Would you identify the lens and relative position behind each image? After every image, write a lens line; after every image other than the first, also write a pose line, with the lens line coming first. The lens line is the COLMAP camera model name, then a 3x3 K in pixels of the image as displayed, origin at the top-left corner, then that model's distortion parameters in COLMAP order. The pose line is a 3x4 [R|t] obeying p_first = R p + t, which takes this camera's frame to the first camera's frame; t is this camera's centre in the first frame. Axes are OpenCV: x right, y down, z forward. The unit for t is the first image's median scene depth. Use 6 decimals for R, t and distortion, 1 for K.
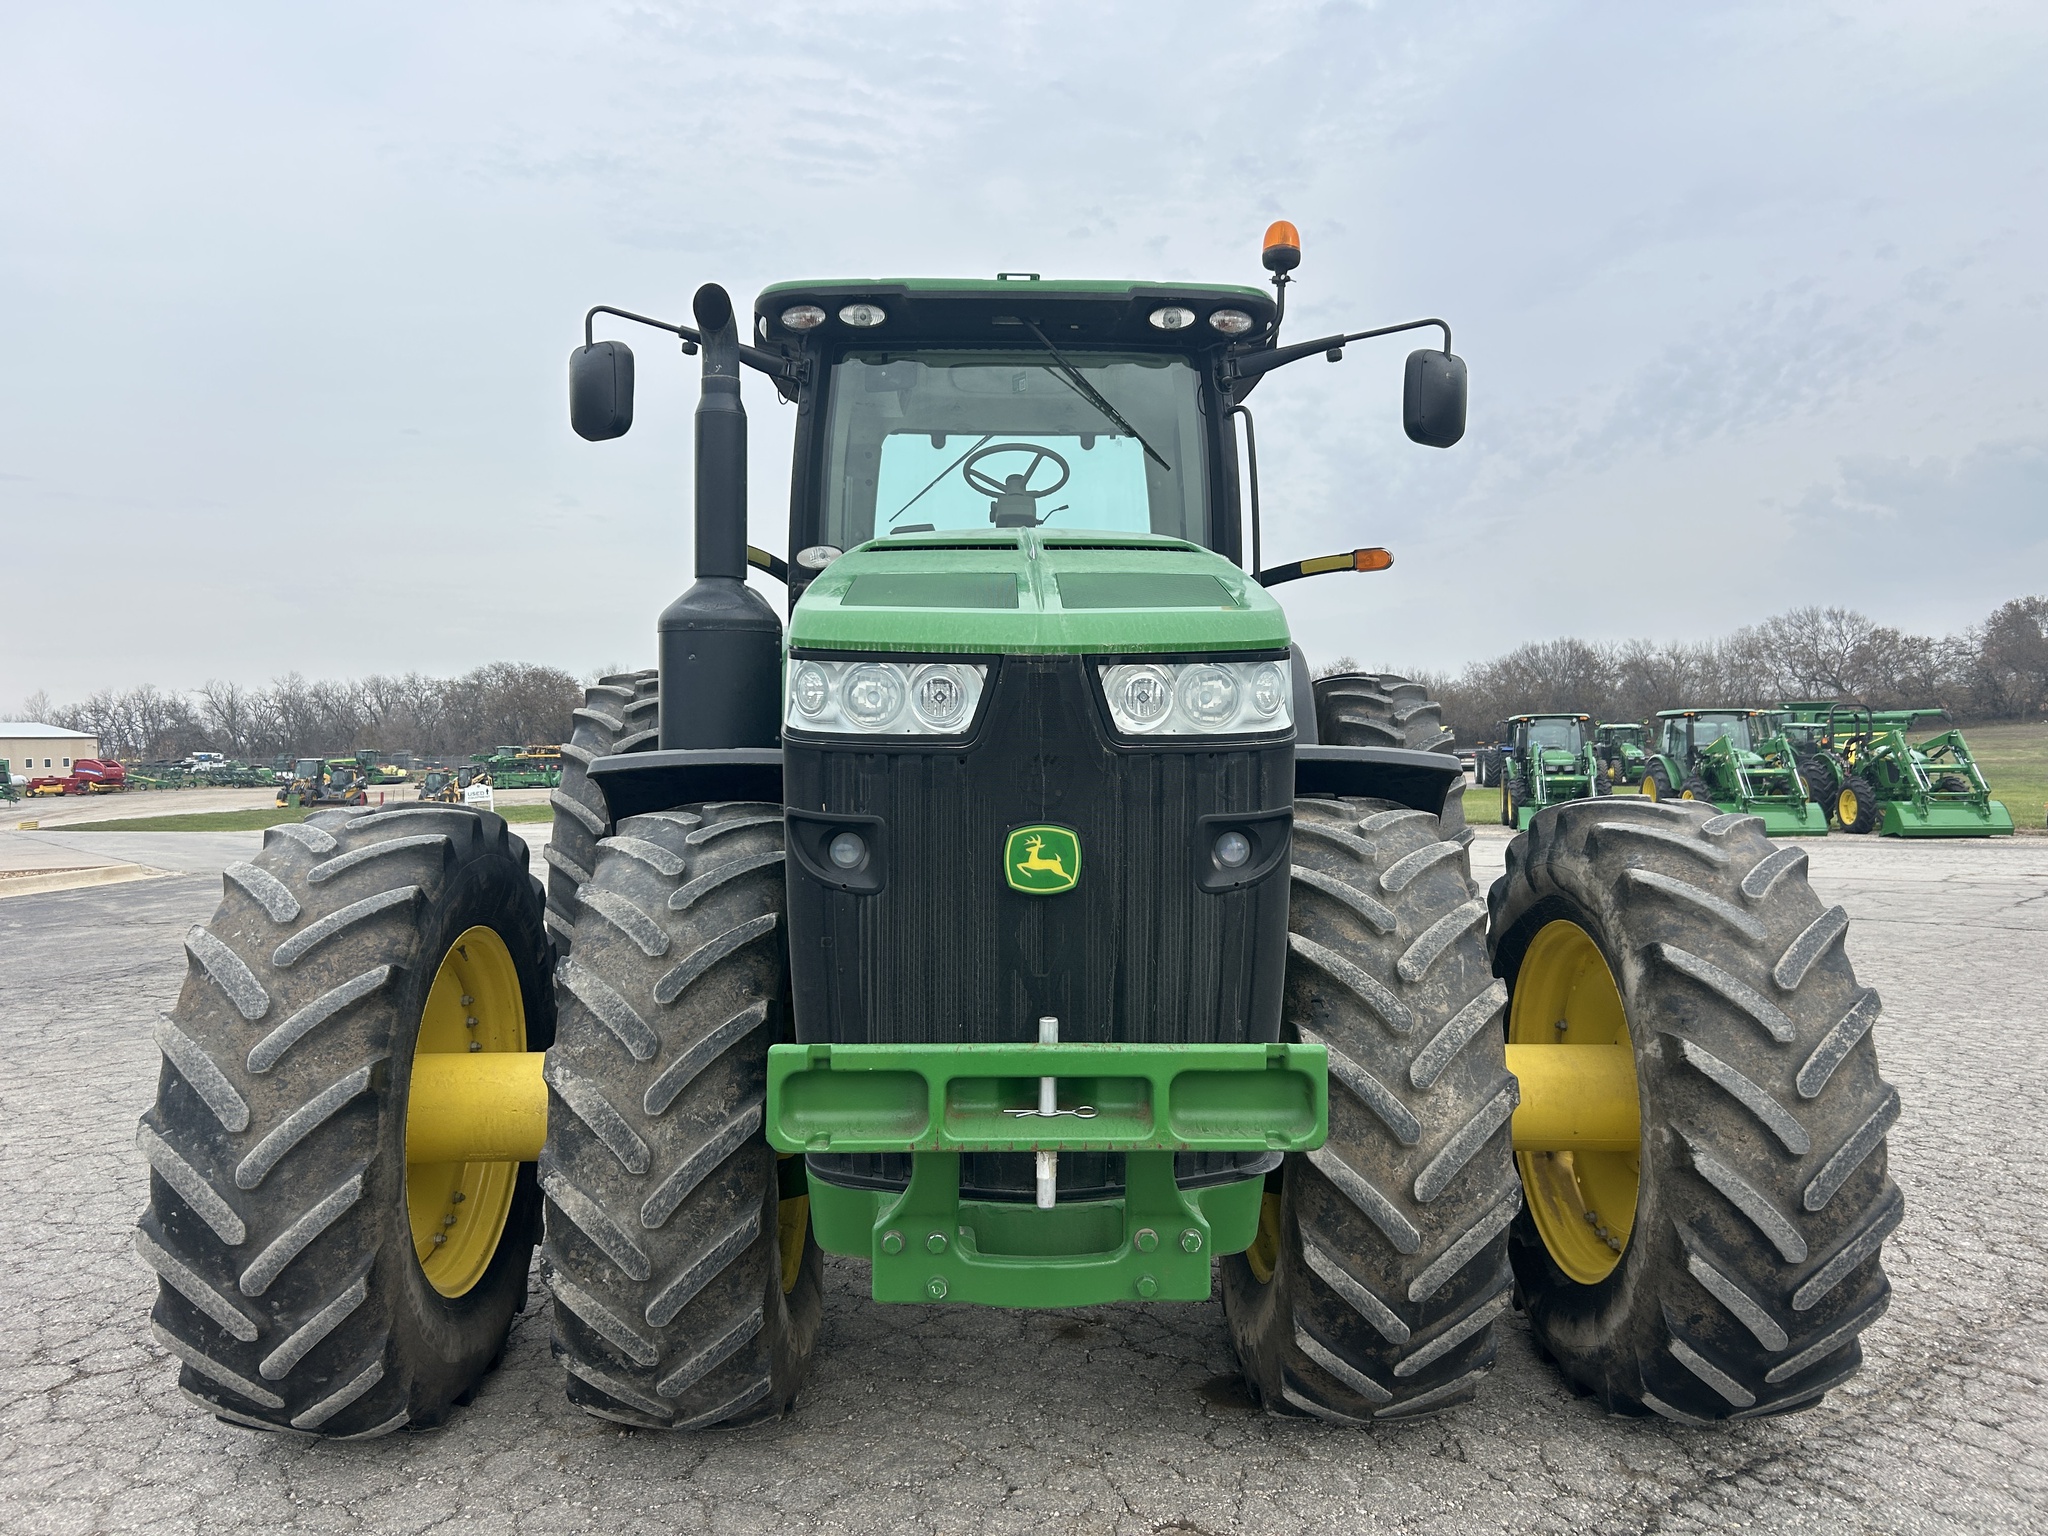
lens RADIAL K [[1537.1, 0, 1031.2], [0, 1537.1, 764.0], [0, 0, 1]] dist [0.049896, -0.049964]
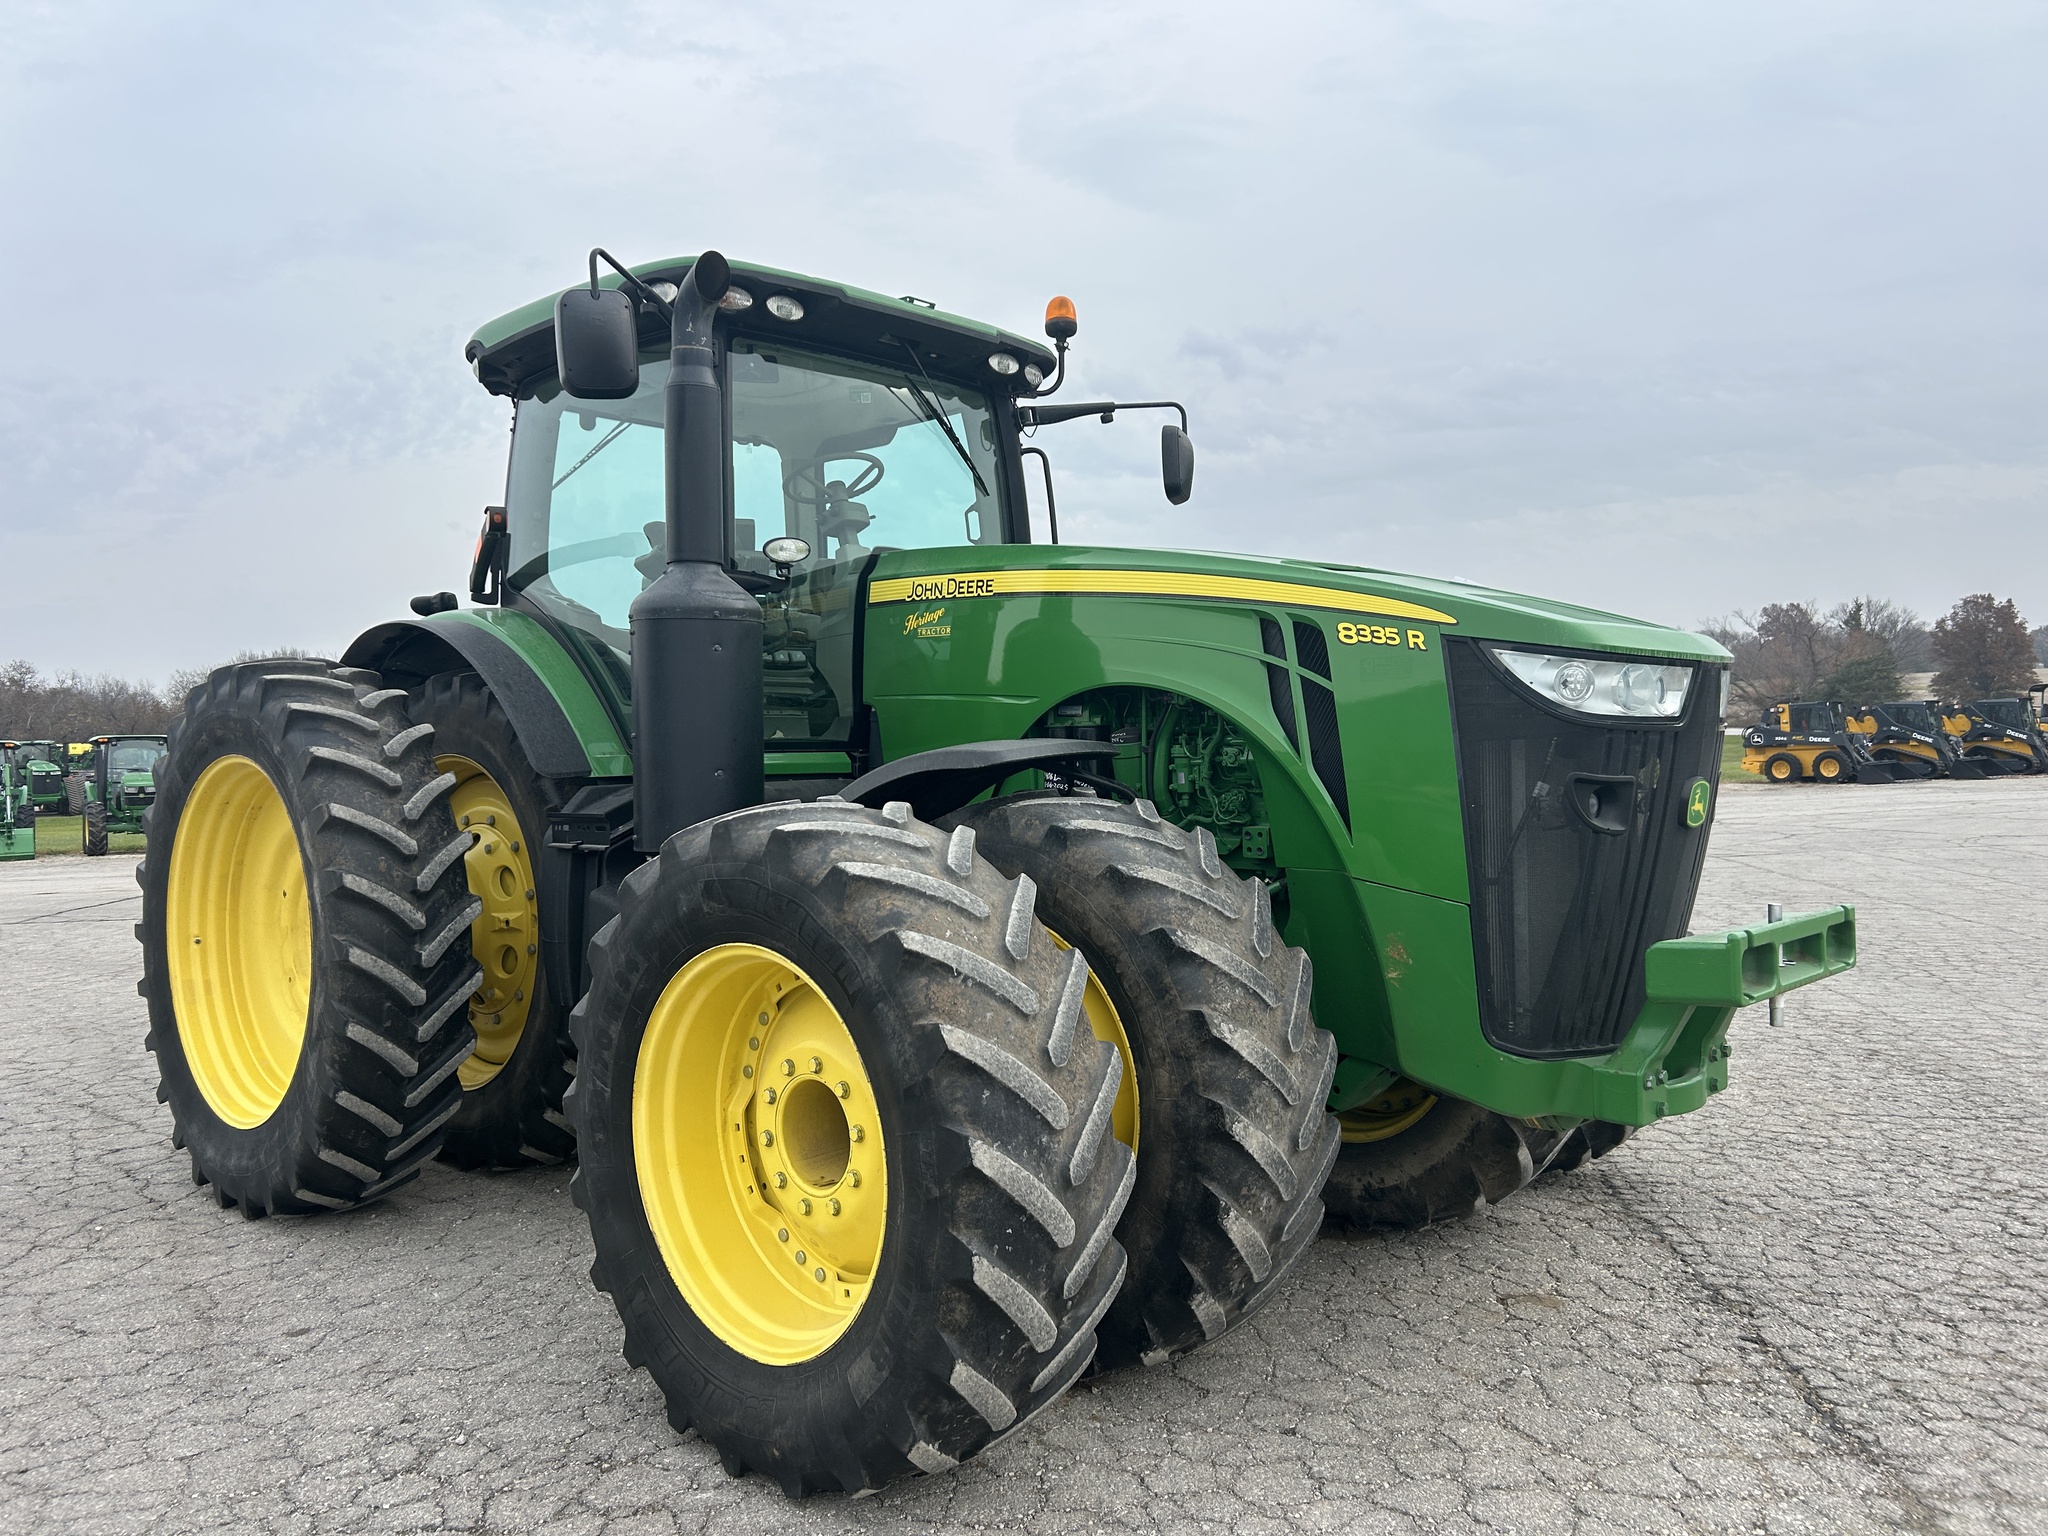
lens RADIAL K [[1537.1, 0, 1020.5], [0, 1537.1, 748.8], [0, 0, 1]] dist [0.049896, -0.049964]
pose [[0.703925, -0.010113, 0.710202, -0.716642], [0.023733, 0.999675, -0.009288, 0.005470], [-0.709877, 0.023394, 0.703937, 0.201374]]
